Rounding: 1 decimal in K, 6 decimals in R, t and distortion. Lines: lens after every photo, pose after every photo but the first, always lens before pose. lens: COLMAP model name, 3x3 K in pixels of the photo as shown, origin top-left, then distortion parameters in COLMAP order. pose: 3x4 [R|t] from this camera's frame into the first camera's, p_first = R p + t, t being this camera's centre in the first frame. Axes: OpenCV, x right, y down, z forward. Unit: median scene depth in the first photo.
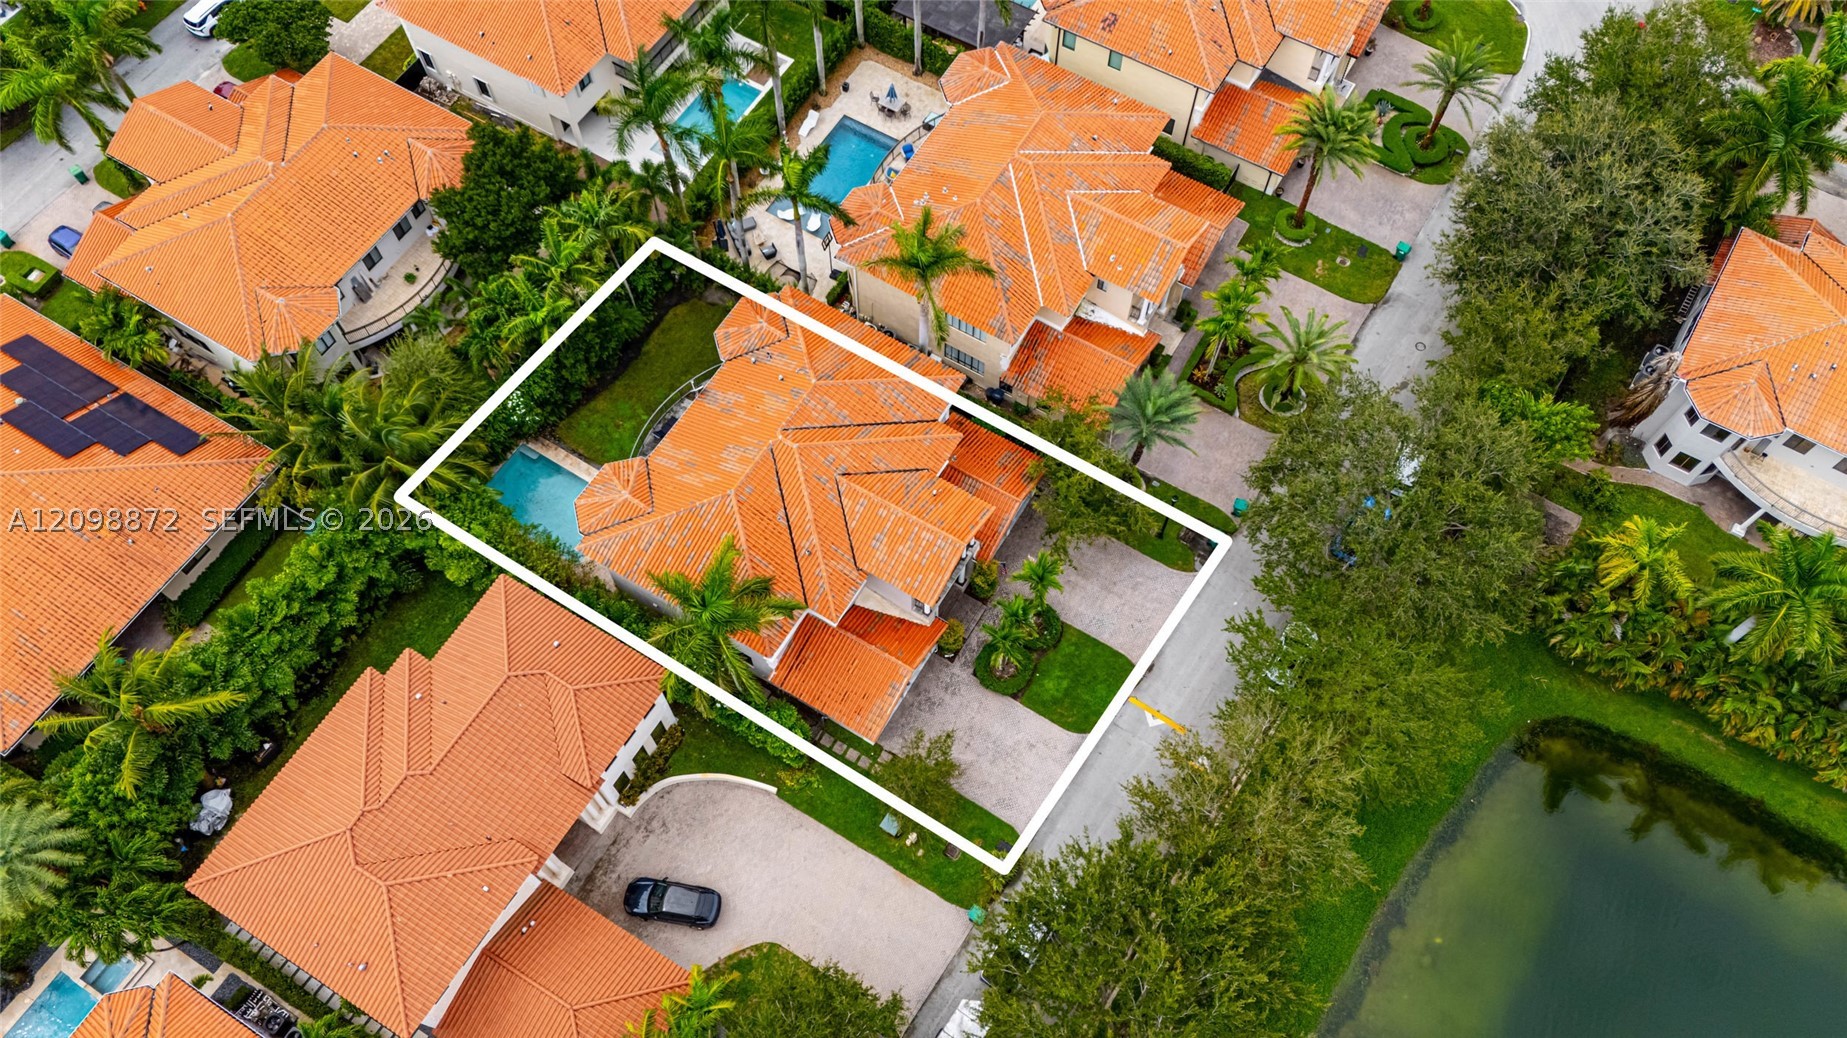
lens RADIAL K [[1368.4, 0, 931.0], [0, 1368.4, 517.2], [0, 0, 1]] dist [0.064980, -0.081184]
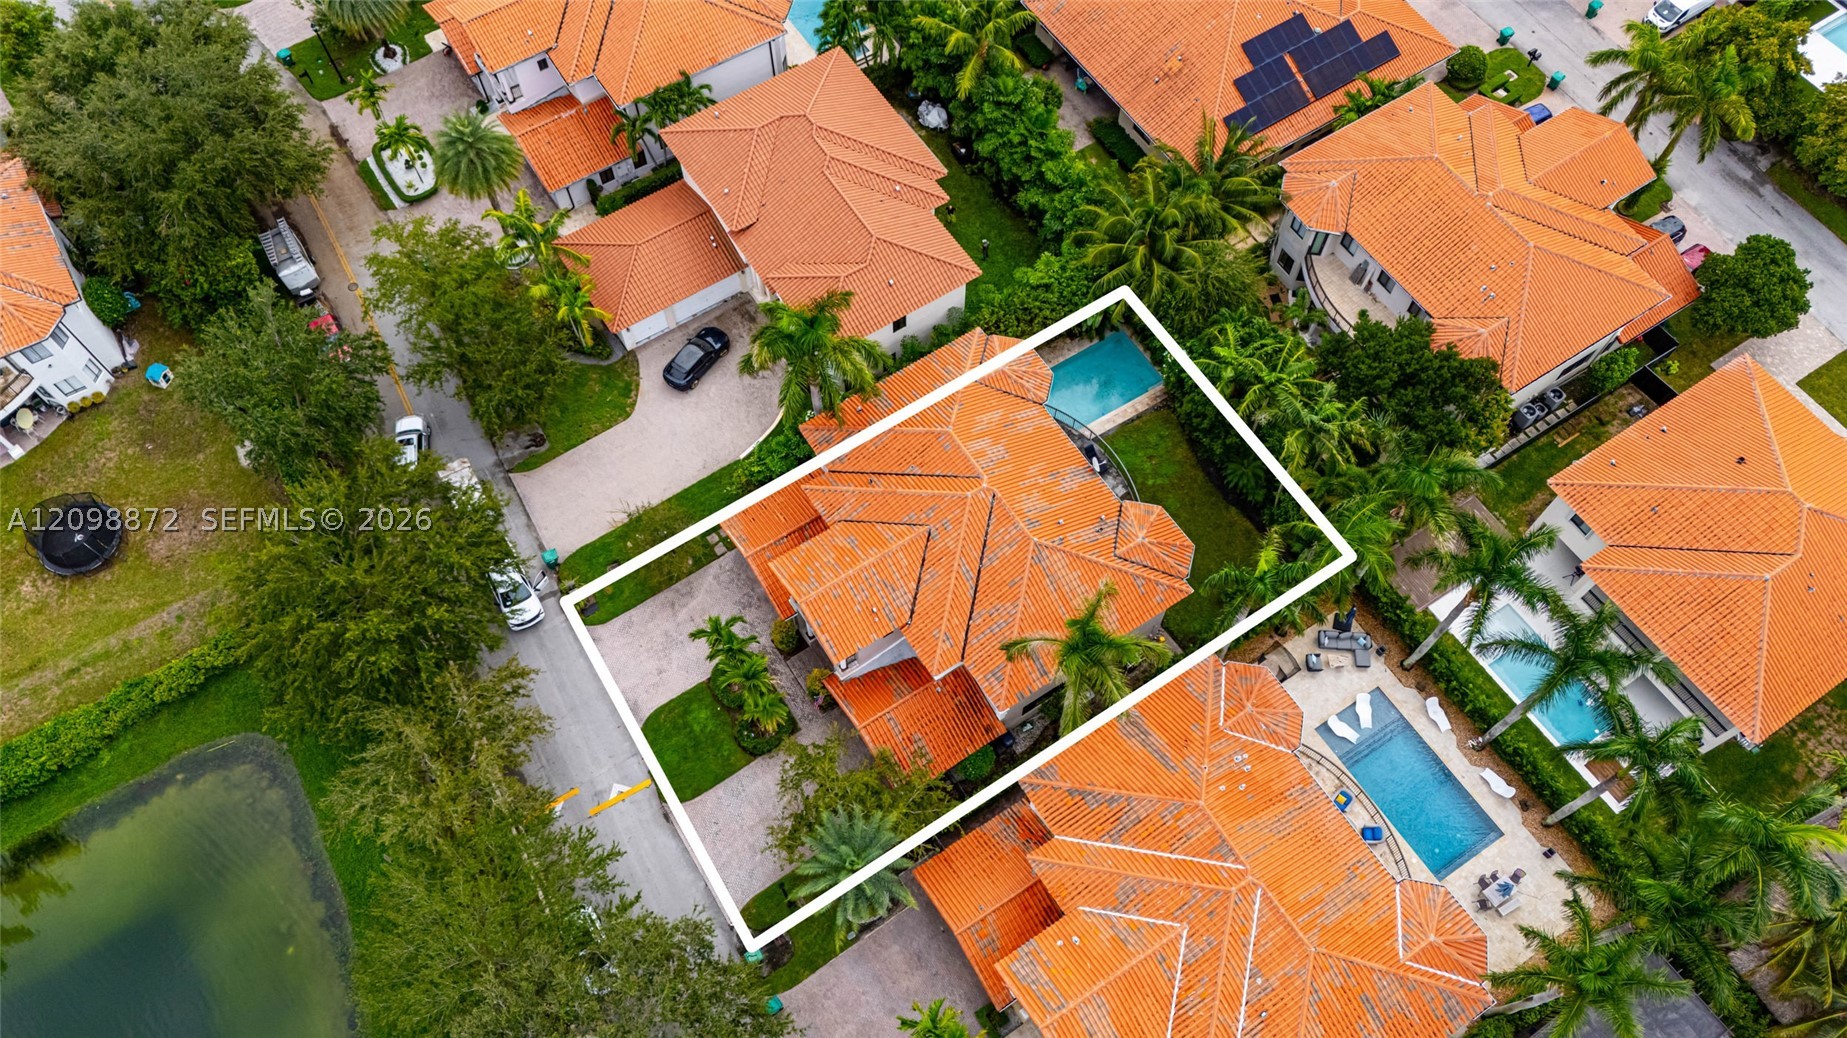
lens RADIAL K [[1368.4, 0, 931.0], [0, 1368.4, 517.2], [0, 0, 1]] dist [0.064980, -0.081184]
pose [[-0.439422, 0.793528, -0.420977, 0.315460], [-0.802079, -0.135601, 0.581619, -0.560758], [0.404446, 0.593233, 0.696059, 0.290439]]
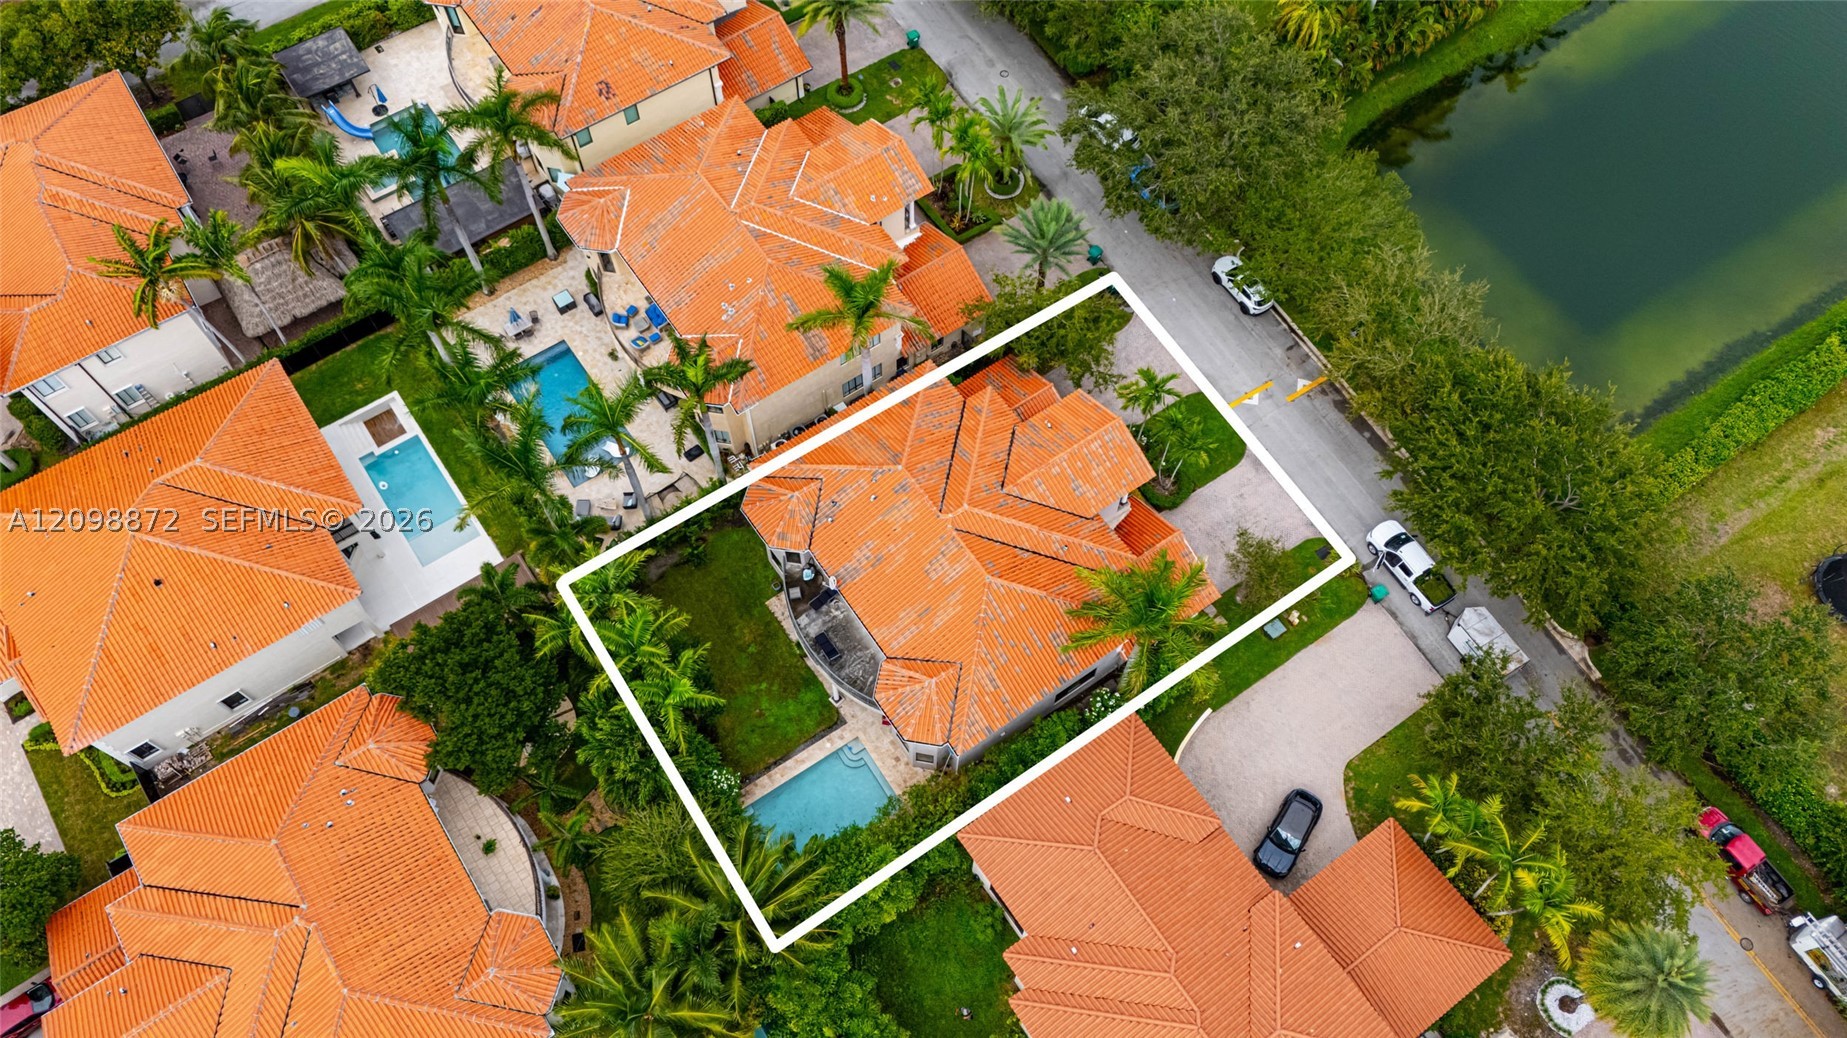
lens RADIAL K [[1368.4, 0, 931.0], [0, 1368.4, 517.2], [0, 0, 1]] dist [0.064980, -0.081184]
pose [[0.410965, -0.812358, 0.413742, -0.483241], [0.810177, 0.533530, 0.242814, -0.283997], [-0.417995, 0.235416, 0.877416, 0.139587]]
